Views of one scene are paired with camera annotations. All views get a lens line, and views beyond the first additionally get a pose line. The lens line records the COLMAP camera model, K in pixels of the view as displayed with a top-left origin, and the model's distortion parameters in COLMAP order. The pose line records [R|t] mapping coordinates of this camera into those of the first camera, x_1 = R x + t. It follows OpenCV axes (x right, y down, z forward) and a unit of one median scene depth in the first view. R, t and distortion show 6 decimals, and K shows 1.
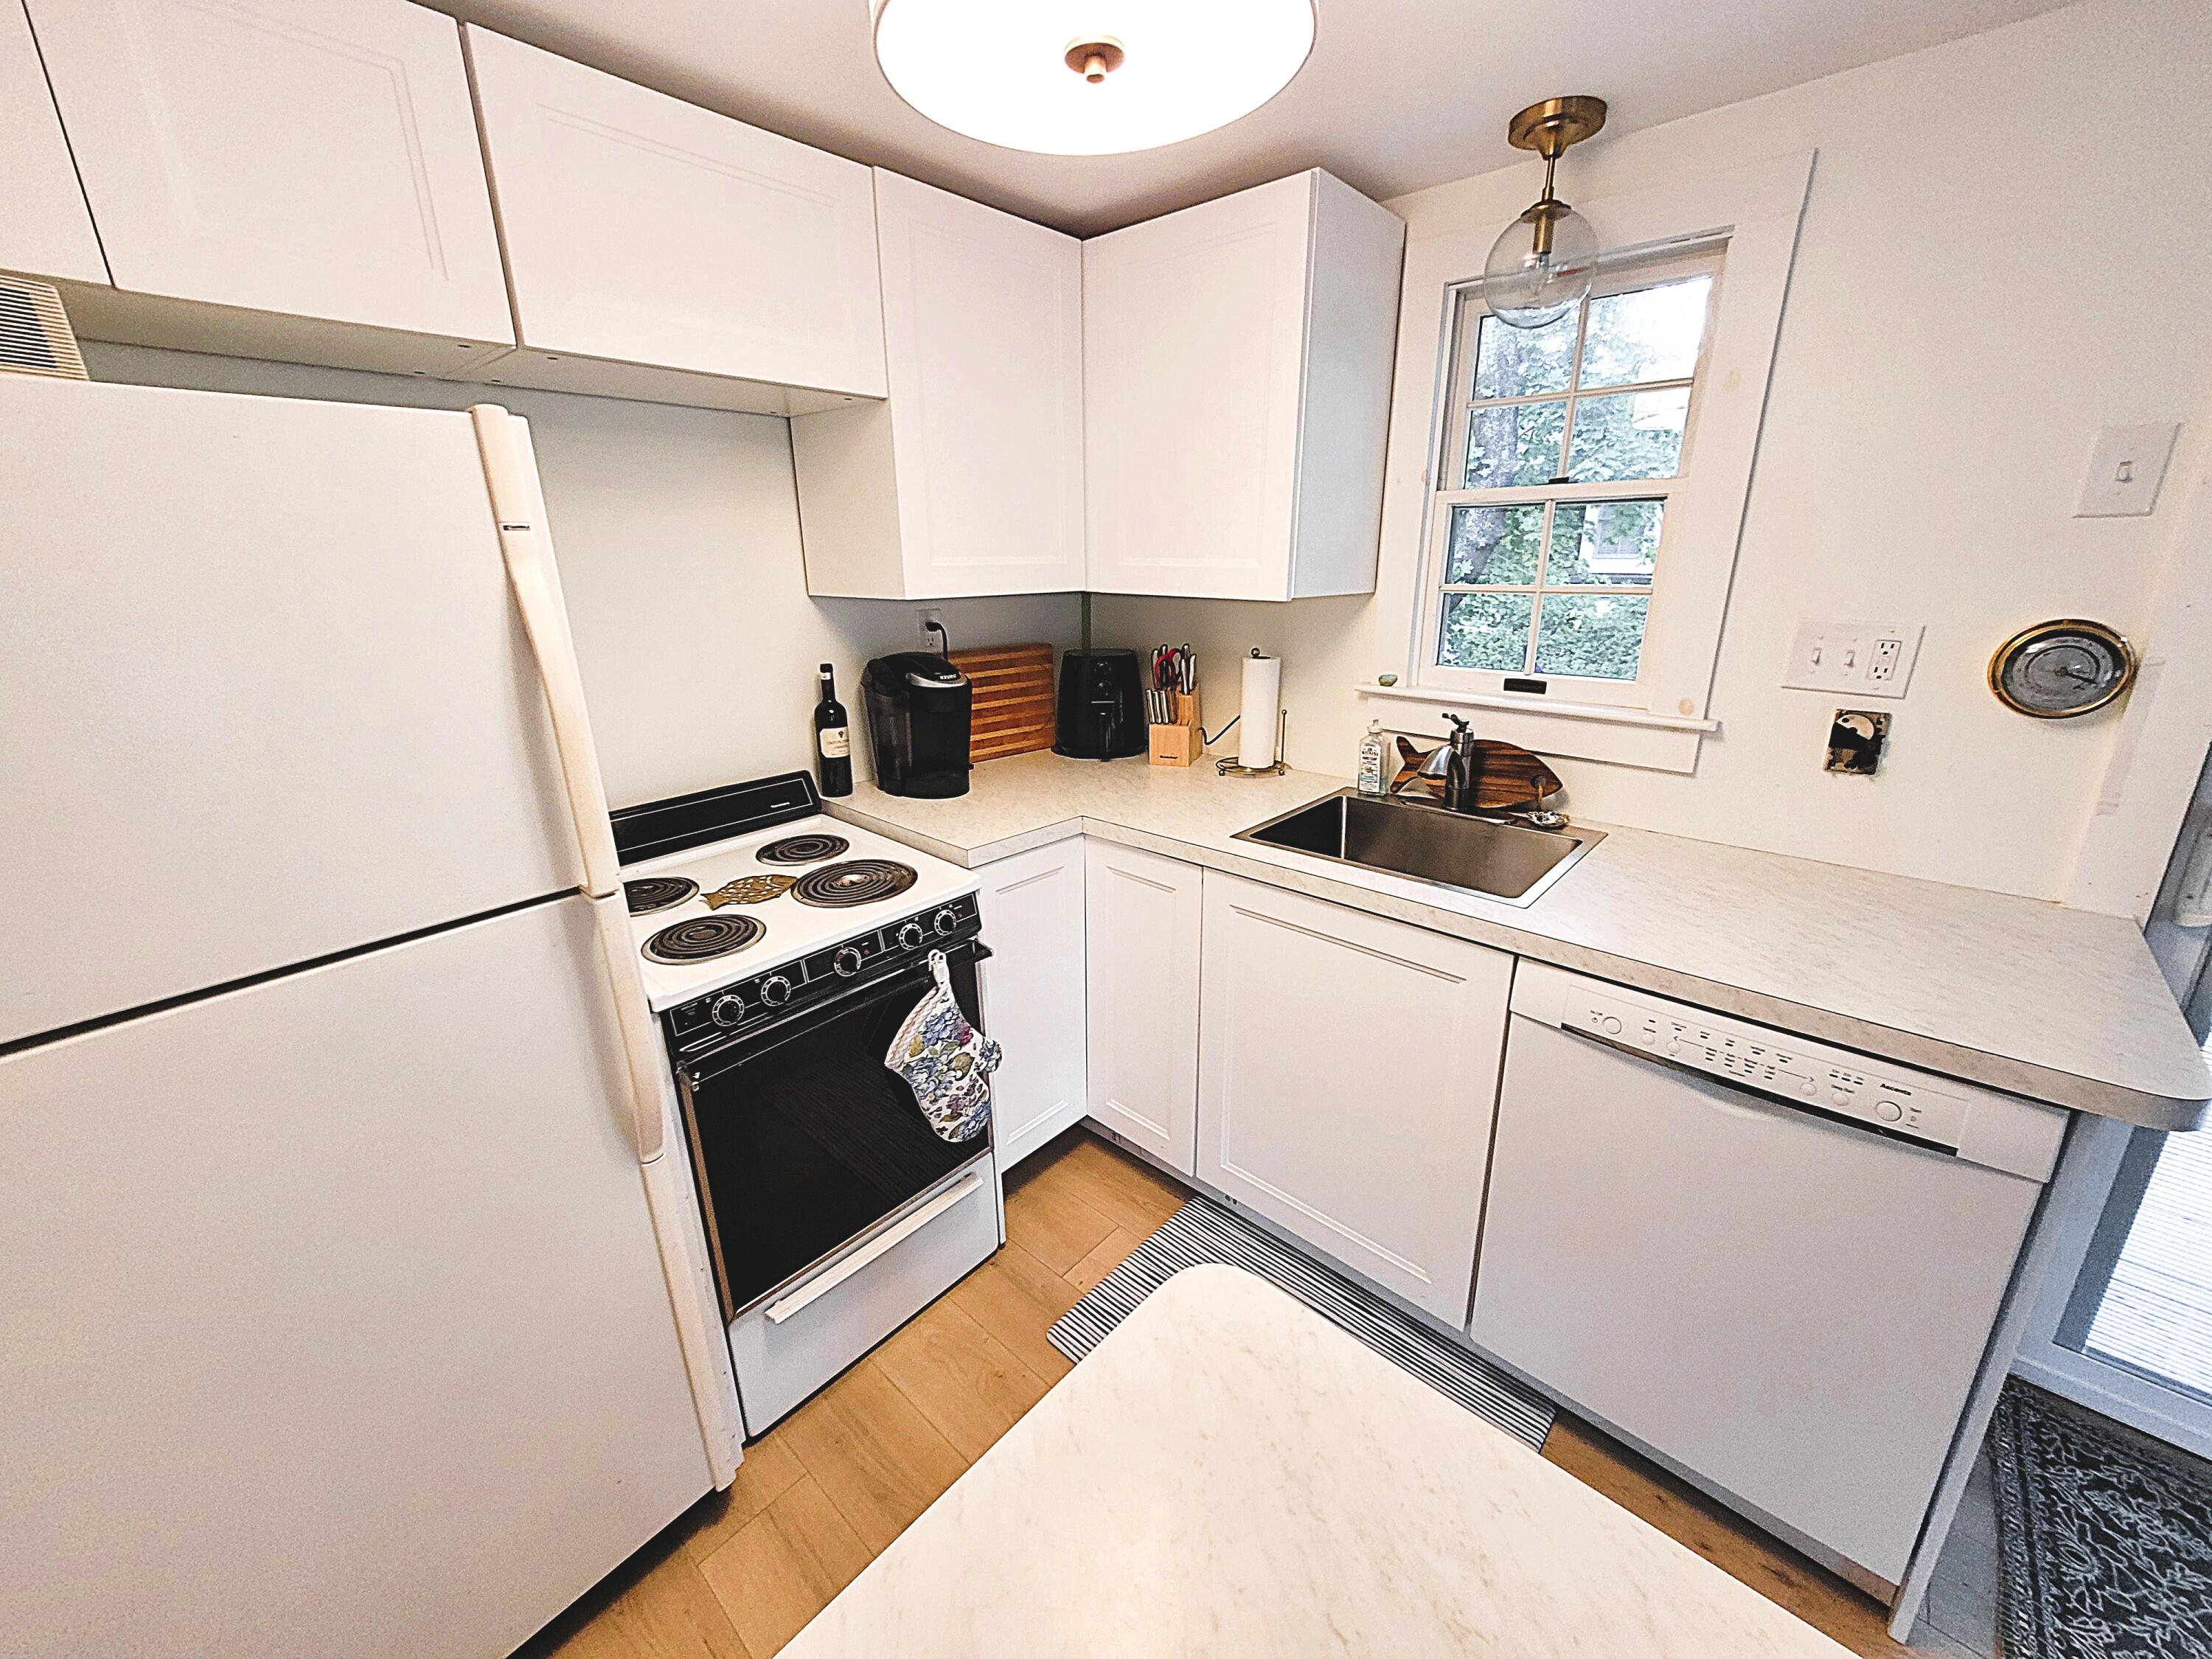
lens RADIAL K [[855.6, 0, 1112.4], [0, 855.6, 813.2], [0, 0, 1]] dist [0.000721, 0.000130]
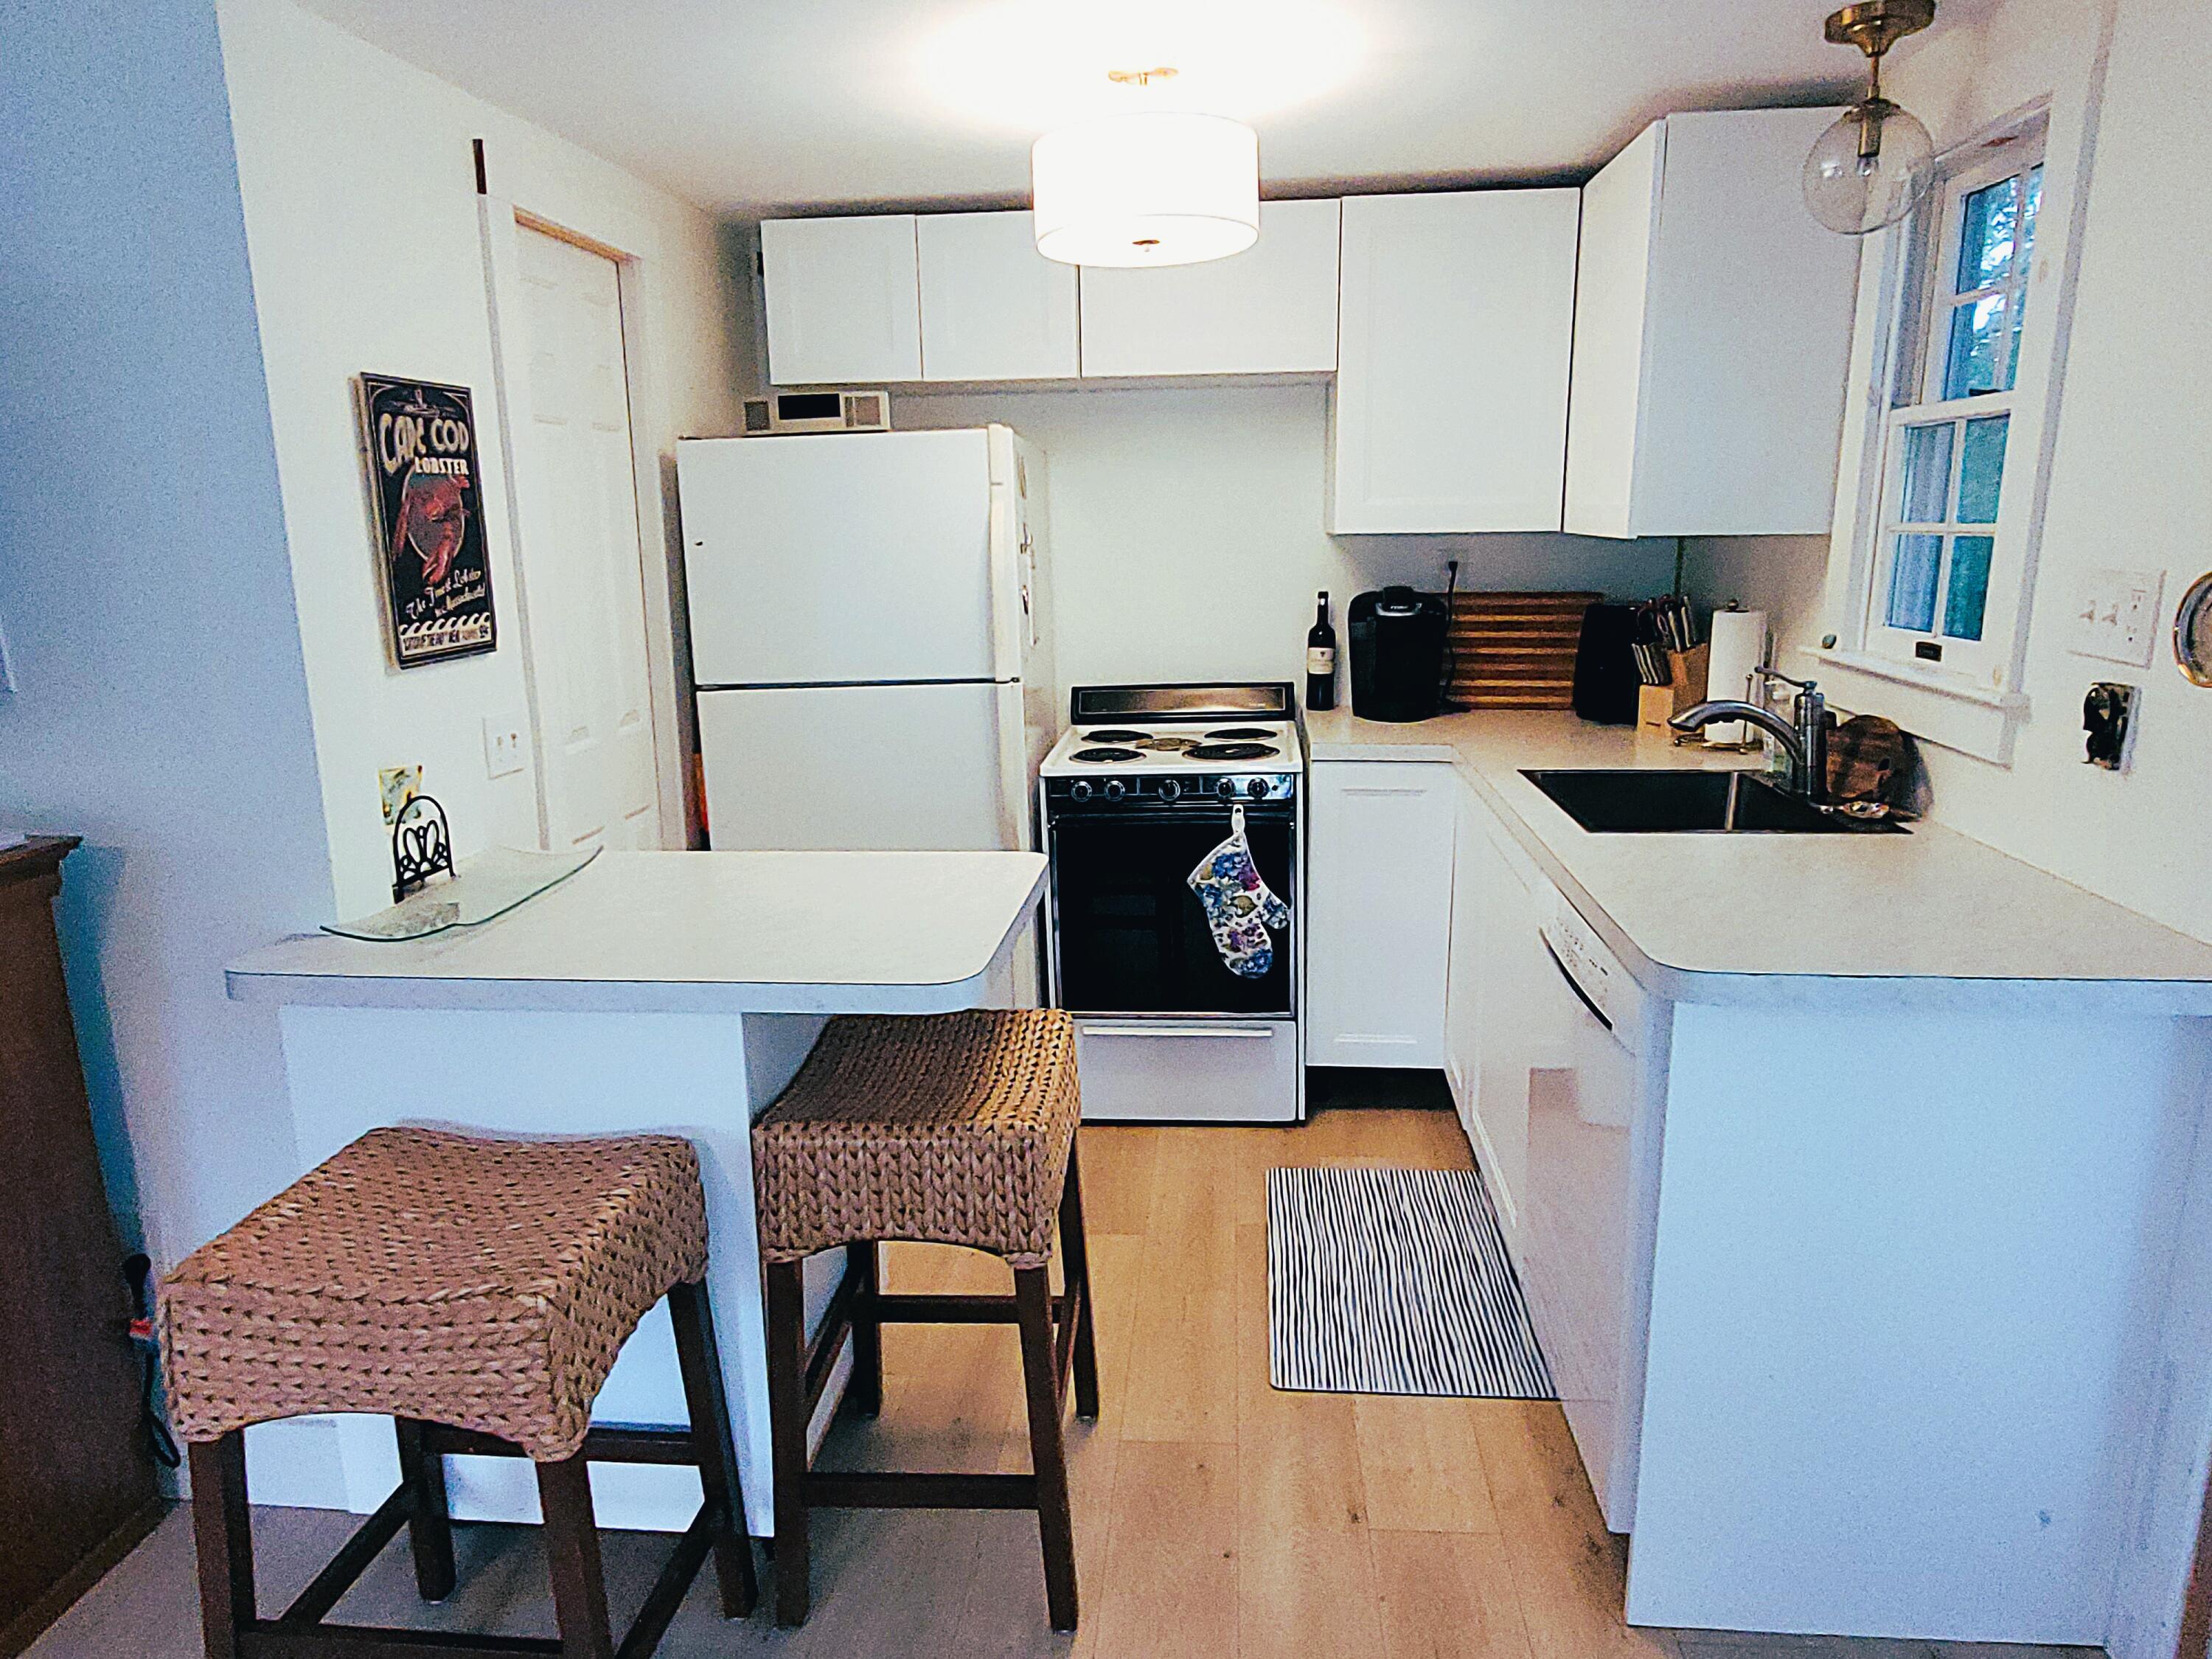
lens RADIAL K [[1385.4, 0, 1106.0], [0, 1385.4, 829.5], [0, 0, 1]] dist [0.001058, -0.001044]
pose [[0.599469, 0.176200, -0.780763, 1.048220], [-0.224362, 0.973352, 0.047397, 0.117956], [0.768309, 0.146761, 0.623027, -0.340348]]
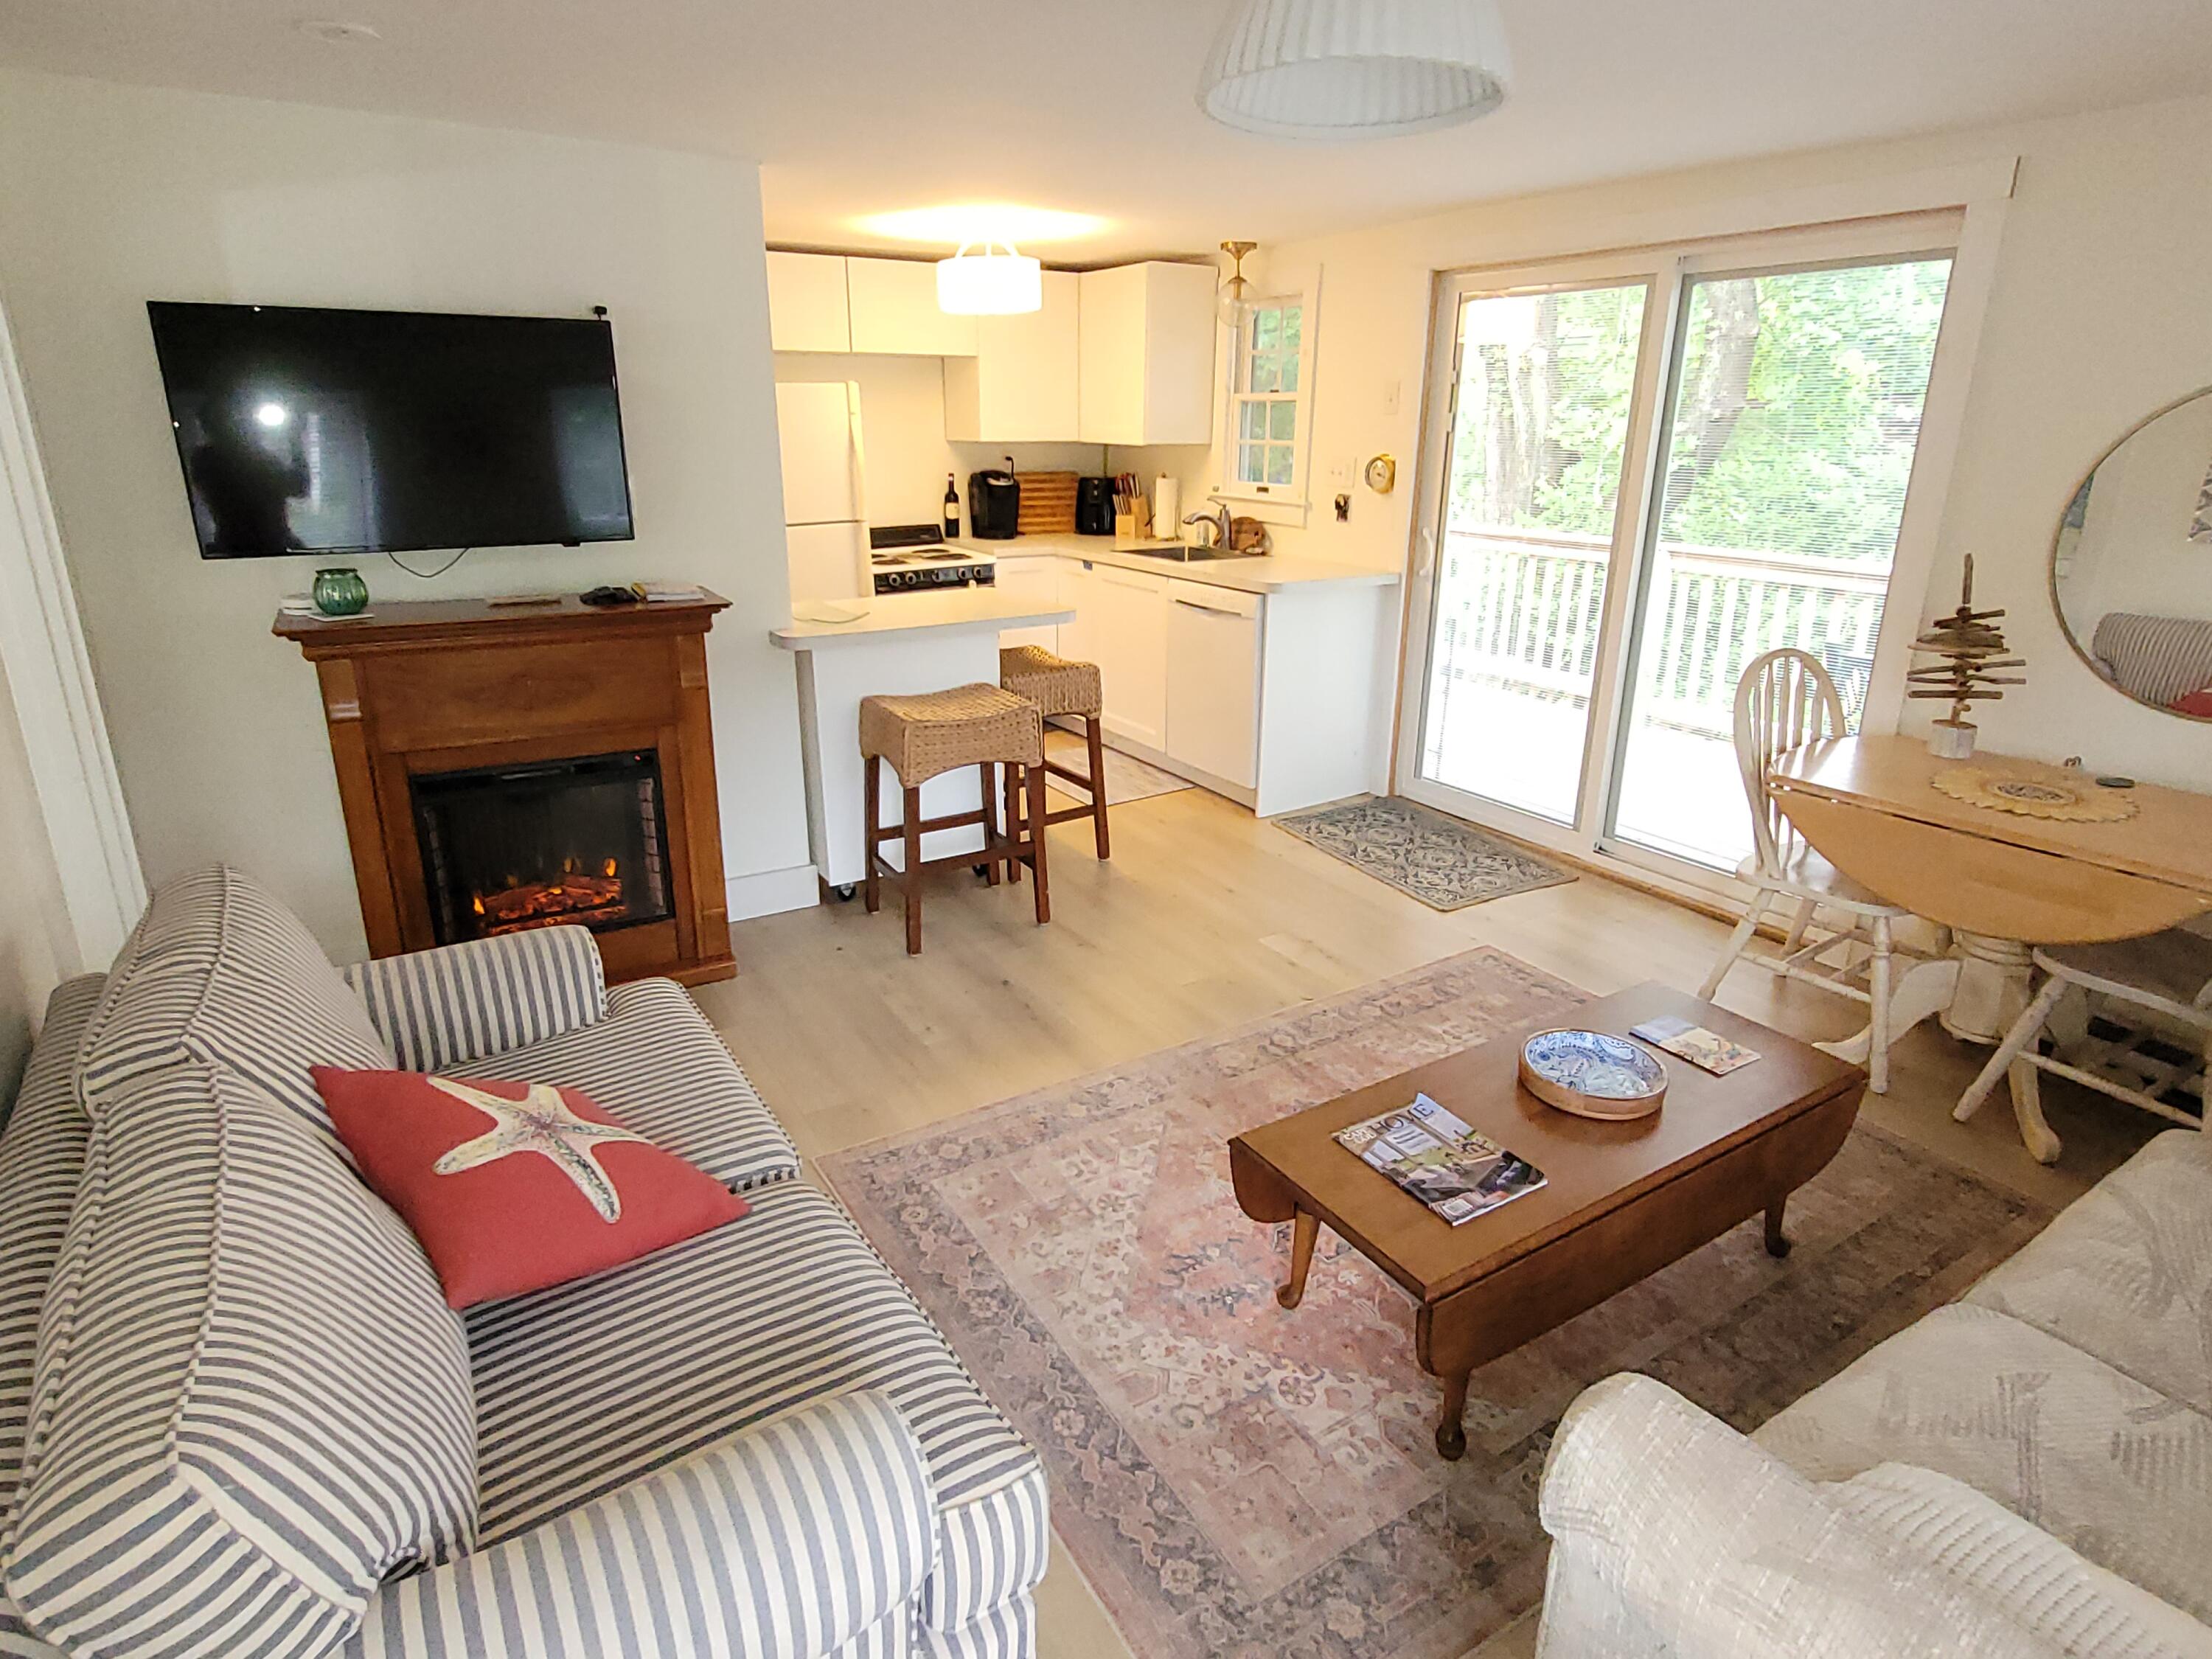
lens RADIAL K [[1229.5, 0, 1106.0], [0, 1229.5, 829.5], [0, 0, 1]] dist [0.001275, 0.000333]
pose [[0.960112, 0.101804, -0.260423, 0.973796], [-0.094103, 0.994680, 0.041905, 0.575752], [0.263304, -0.015726, 0.964585, -1.964632]]
